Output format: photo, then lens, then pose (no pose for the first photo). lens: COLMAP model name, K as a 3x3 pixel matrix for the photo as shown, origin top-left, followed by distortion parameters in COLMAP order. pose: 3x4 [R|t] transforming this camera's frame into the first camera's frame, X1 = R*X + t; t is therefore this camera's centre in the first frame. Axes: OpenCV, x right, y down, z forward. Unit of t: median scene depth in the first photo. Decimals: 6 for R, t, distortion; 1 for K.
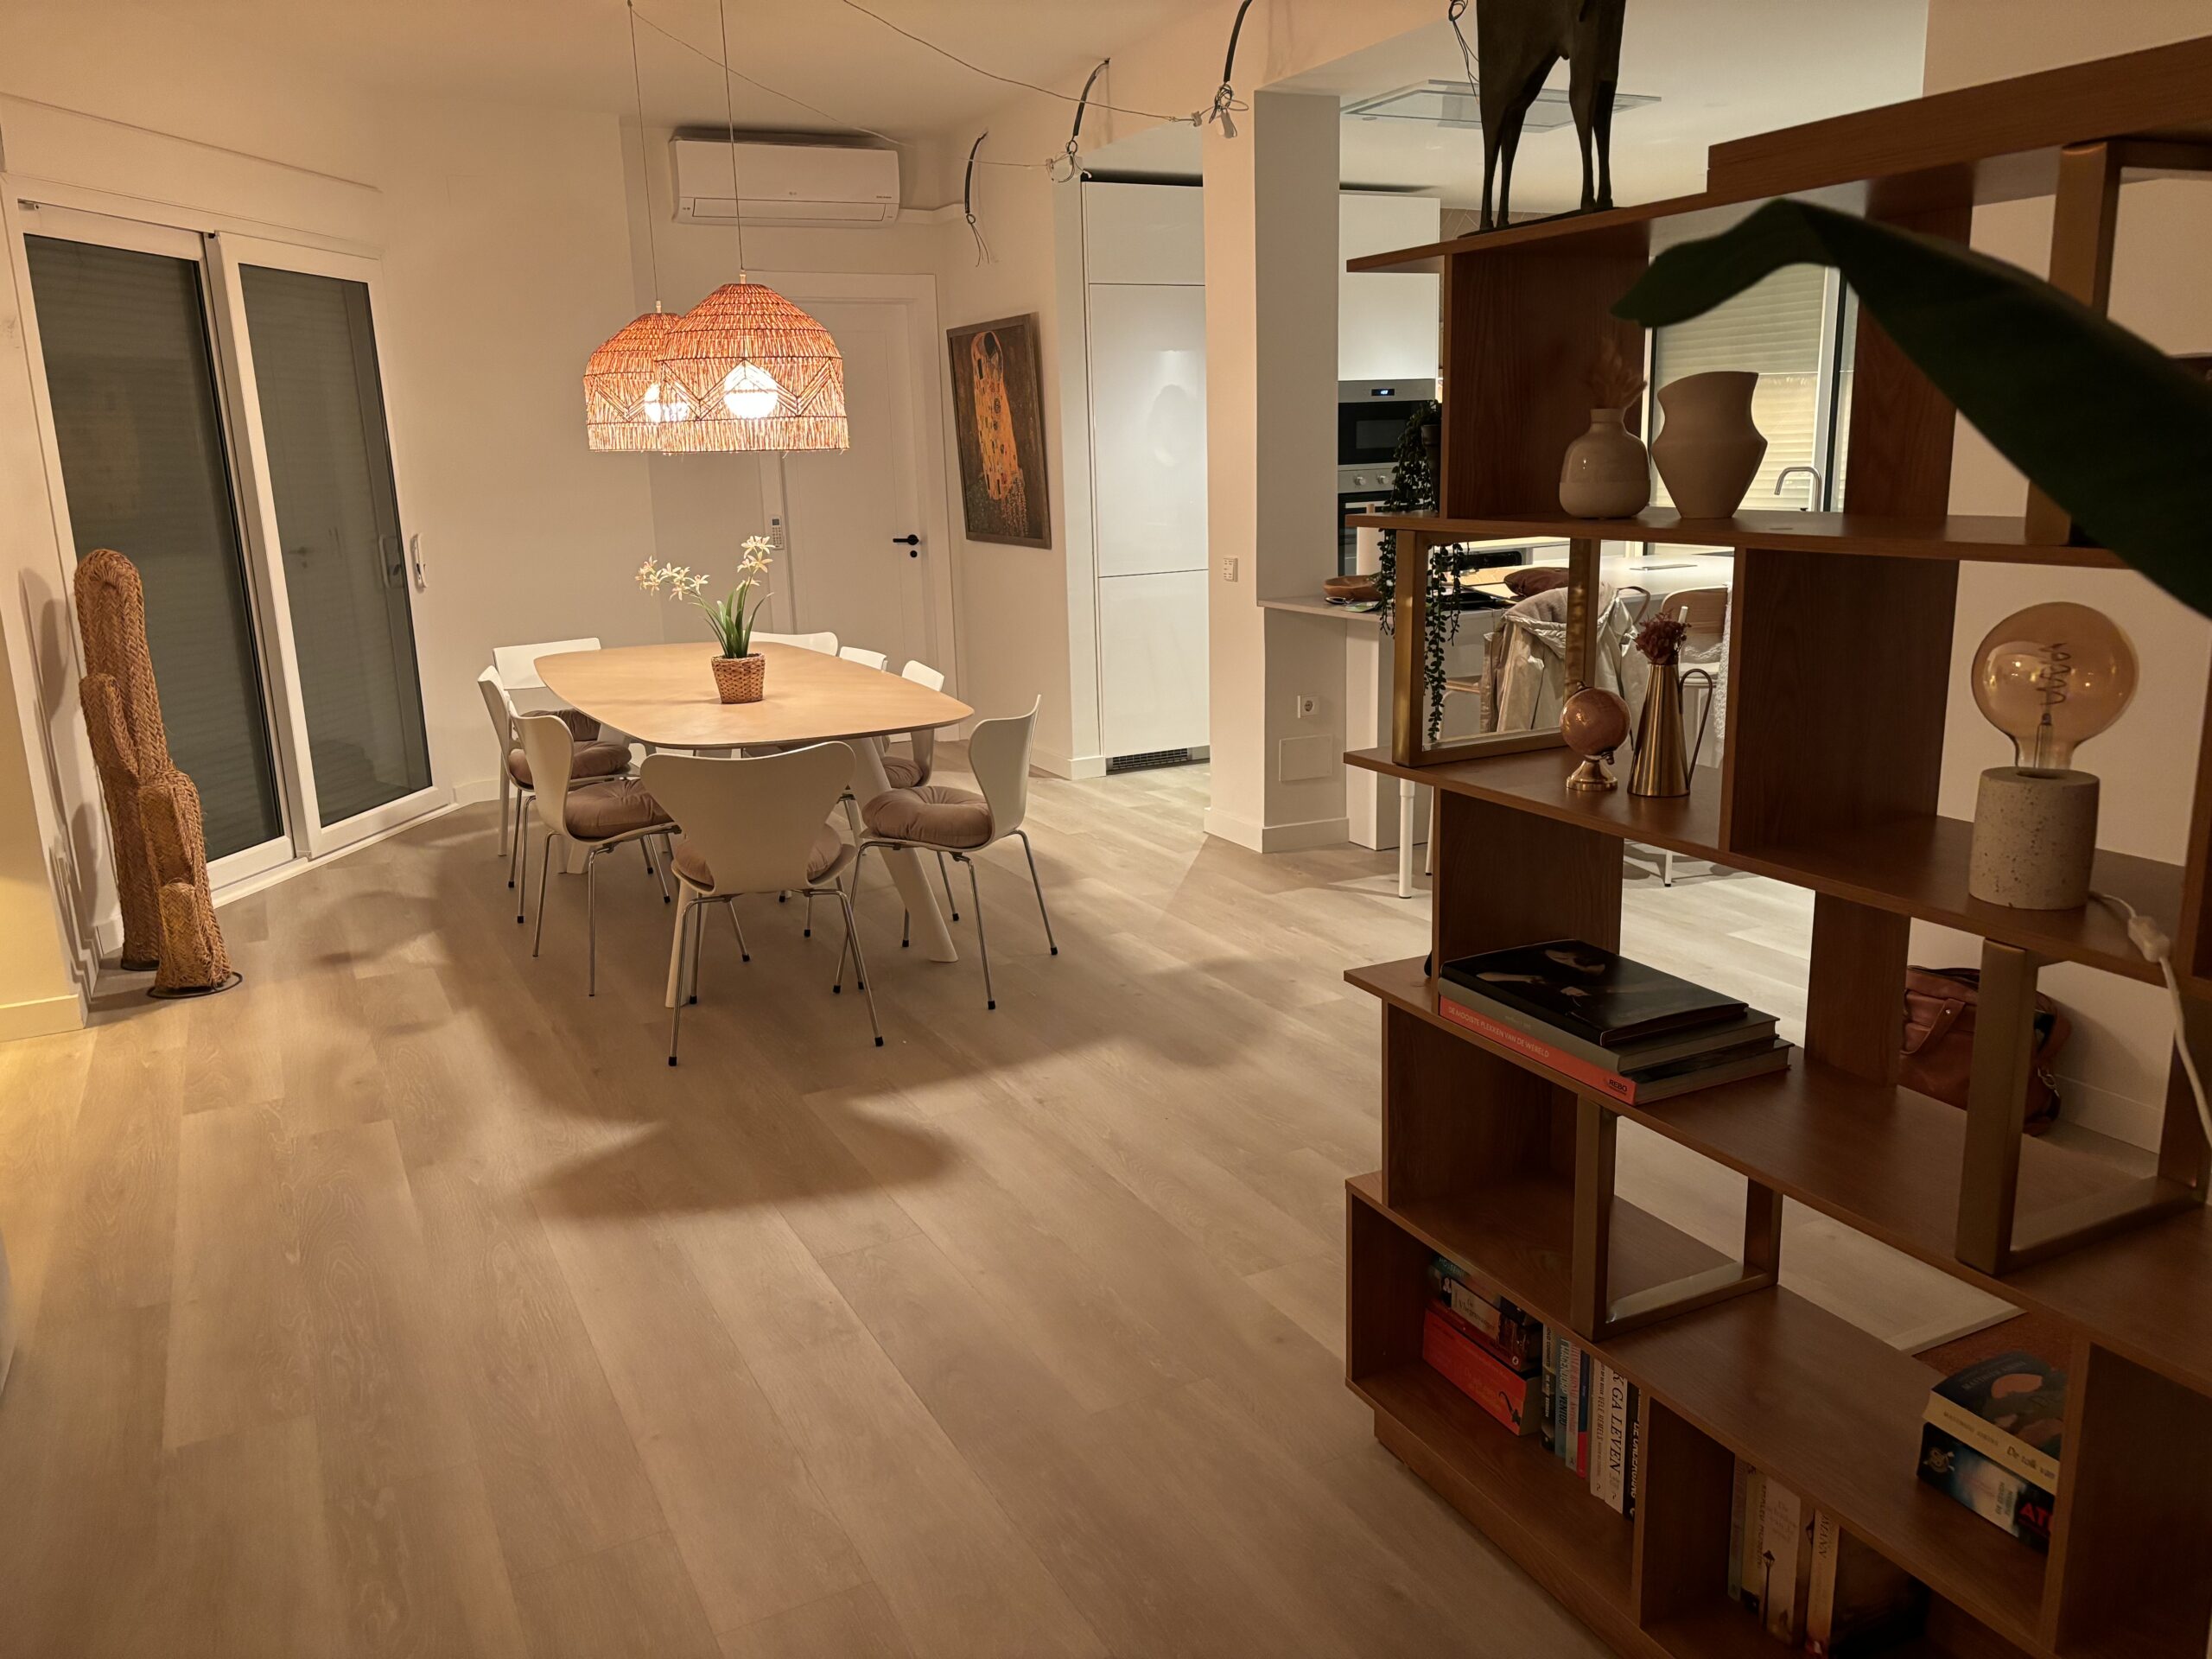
lens RADIAL K [[1661.1, 0, 1101.7], [0, 1661.1, 839.7], [0, 0, 1]] dist [0.059410, -0.063831]
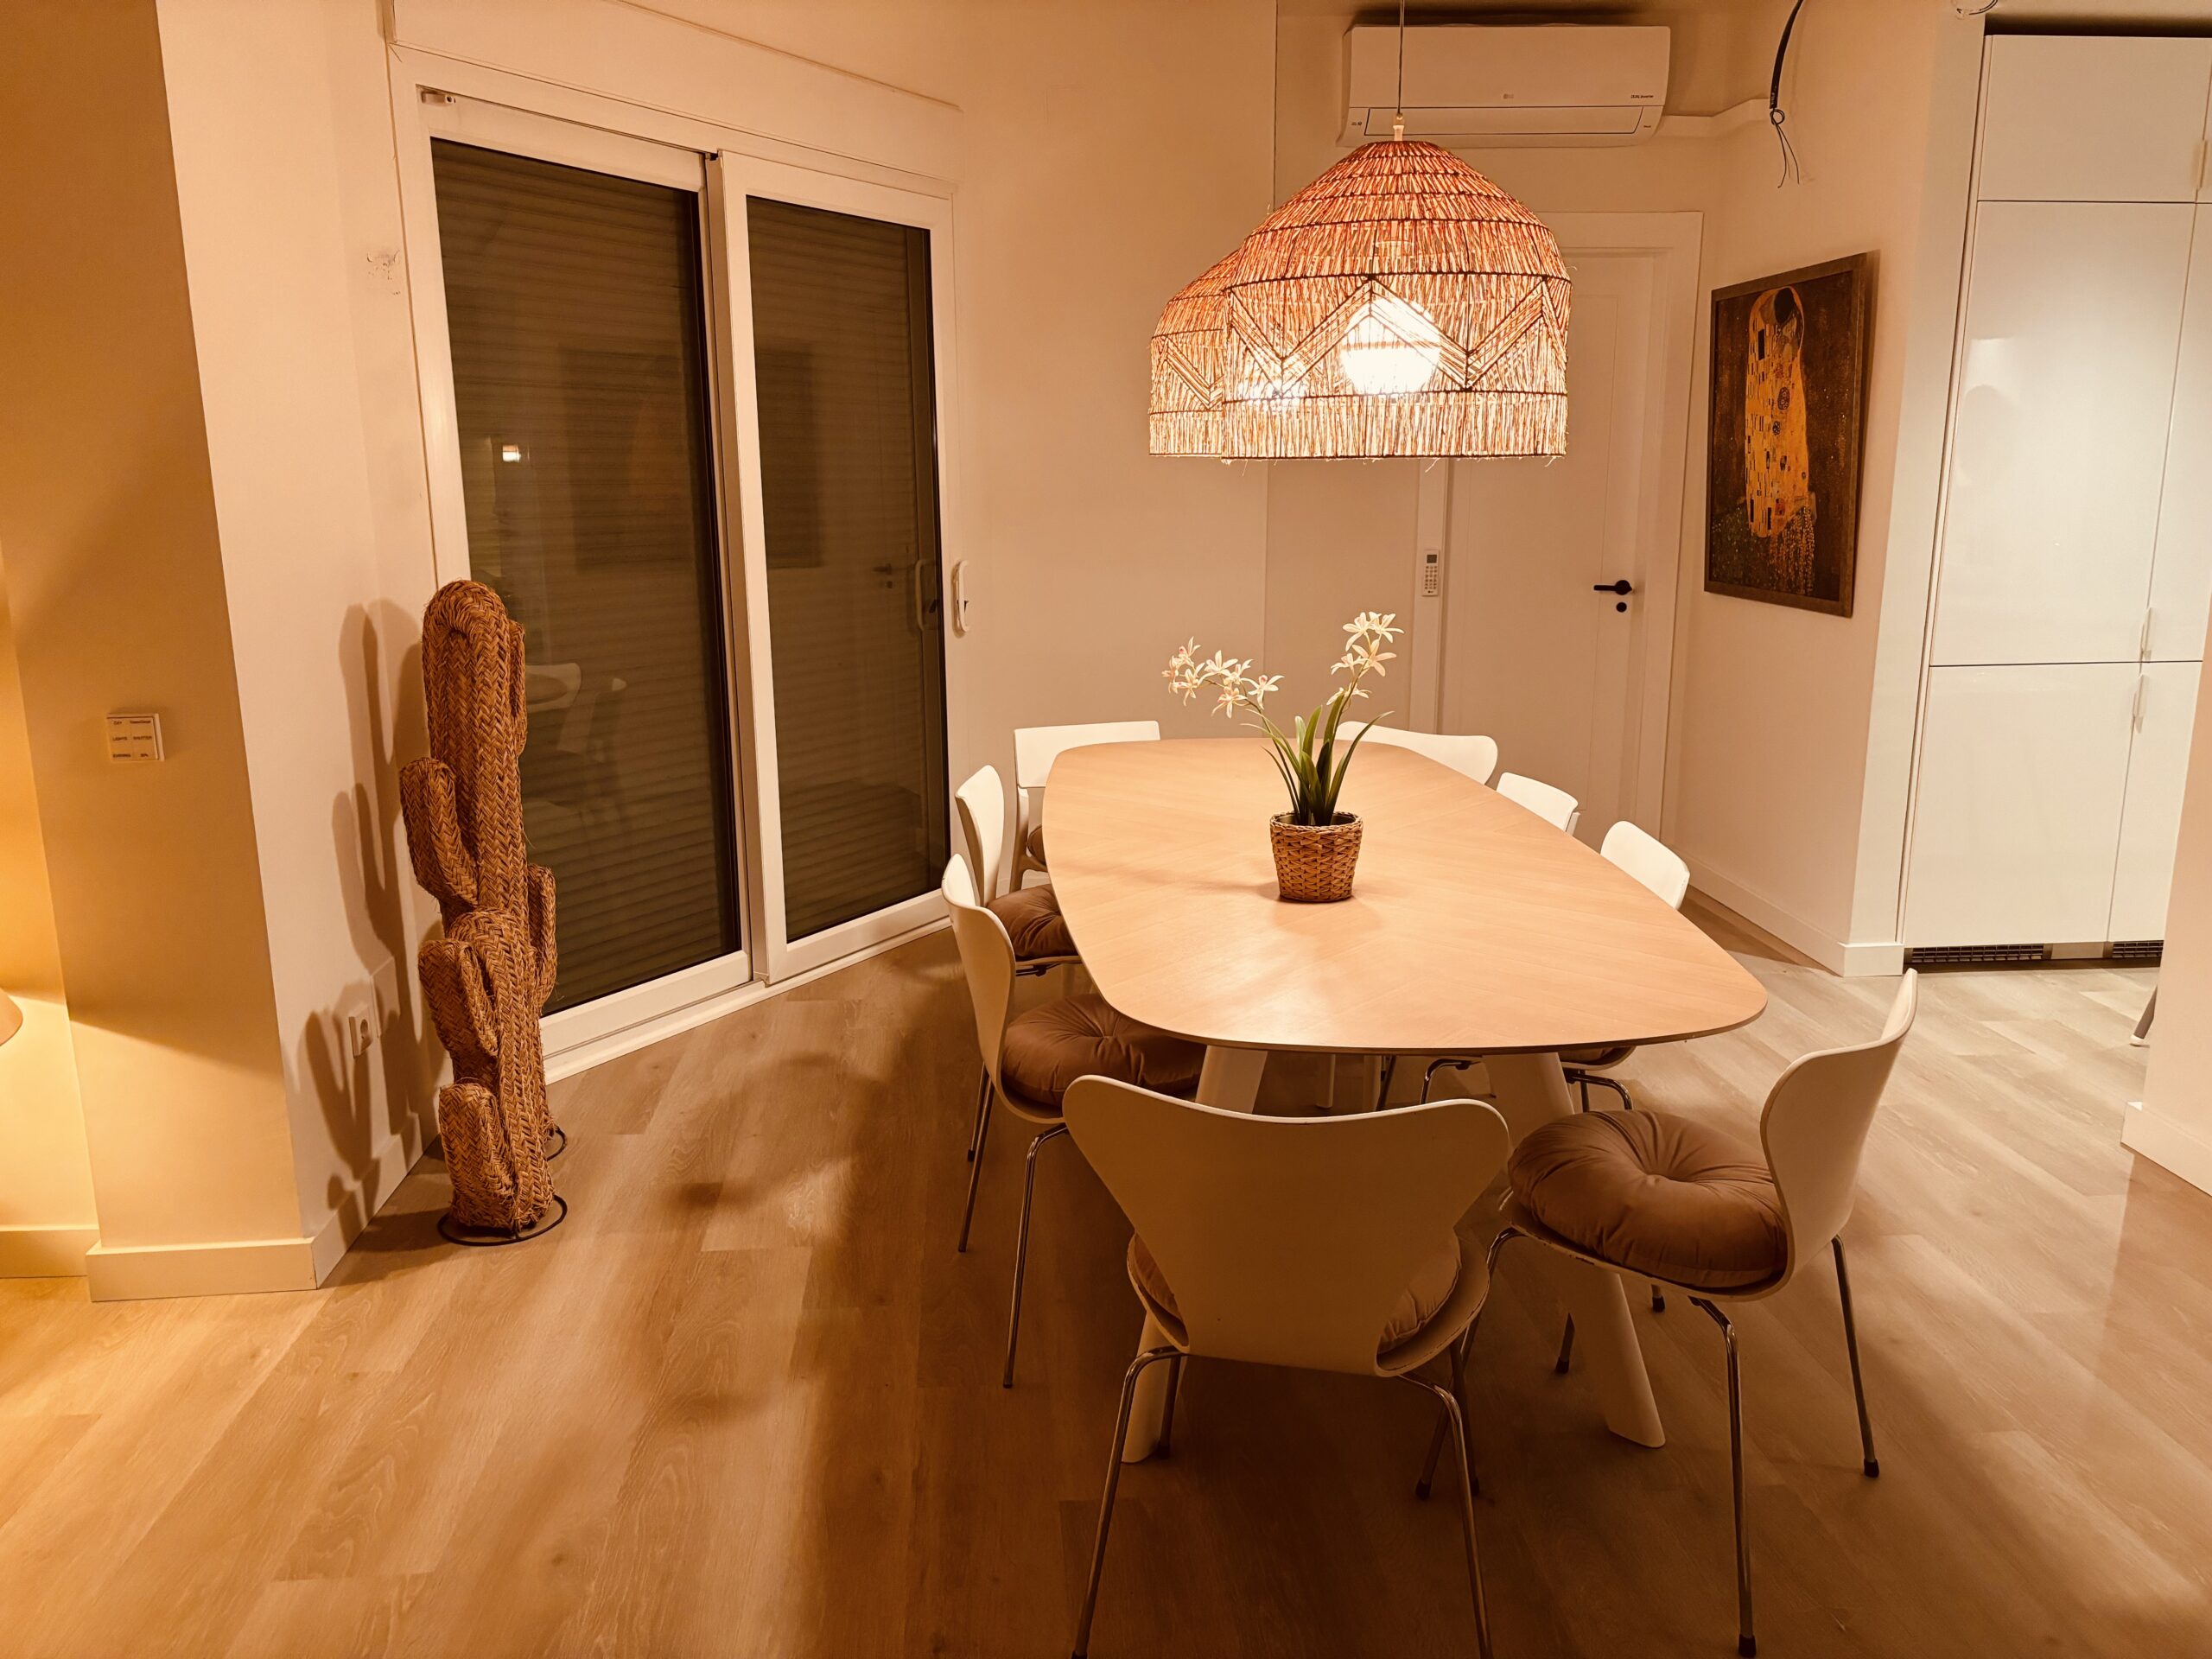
lens RADIAL K [[1661.1, 0, 1106.2], [0, 1661.1, 830.4], [0, 0, 1]] dist [0.059410, -0.063831]
pose [[0.923828, 0.104593, -0.368243, -0.067877], [-0.108732, 0.994025, 0.009555, -0.092864], [0.367042, 0.031213, 0.929681, 0.401041]]
